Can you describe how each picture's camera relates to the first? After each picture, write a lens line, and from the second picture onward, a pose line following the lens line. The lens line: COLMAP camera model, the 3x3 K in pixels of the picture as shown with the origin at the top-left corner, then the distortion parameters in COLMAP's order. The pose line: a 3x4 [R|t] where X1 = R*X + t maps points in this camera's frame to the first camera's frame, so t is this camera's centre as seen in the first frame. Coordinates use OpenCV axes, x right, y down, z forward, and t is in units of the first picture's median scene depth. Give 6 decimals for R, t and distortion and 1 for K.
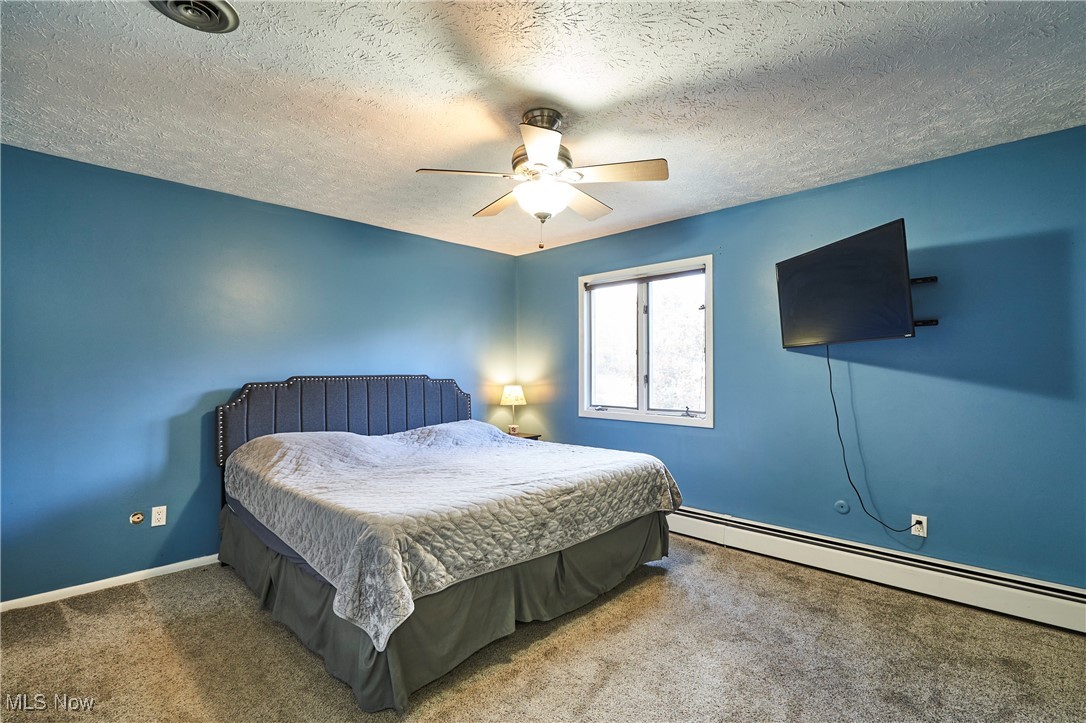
lens RADIAL K [[501.6, 0, 543.4], [0, 501.6, 366.7], [0, 0, 1]] dist [0.001624, 0.000061]
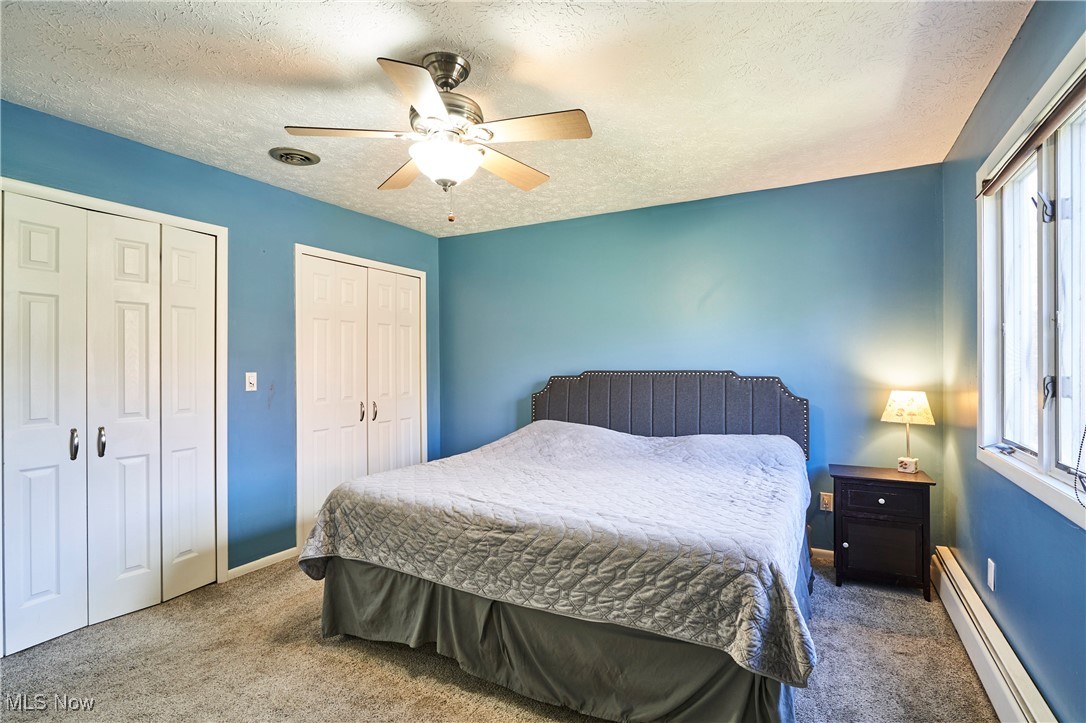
lens RADIAL K [[529.6, 0, 543.9], [0, 529.6, 364.9], [0, 0, 1]] dist [-0.003418, -0.000108]
pose [[0.269813, -0.001486, -0.962912, 0.597037], [0.012196, 0.999924, 0.001874, 0.003031], [0.962836, -0.012249, 0.269810, 0.612091]]
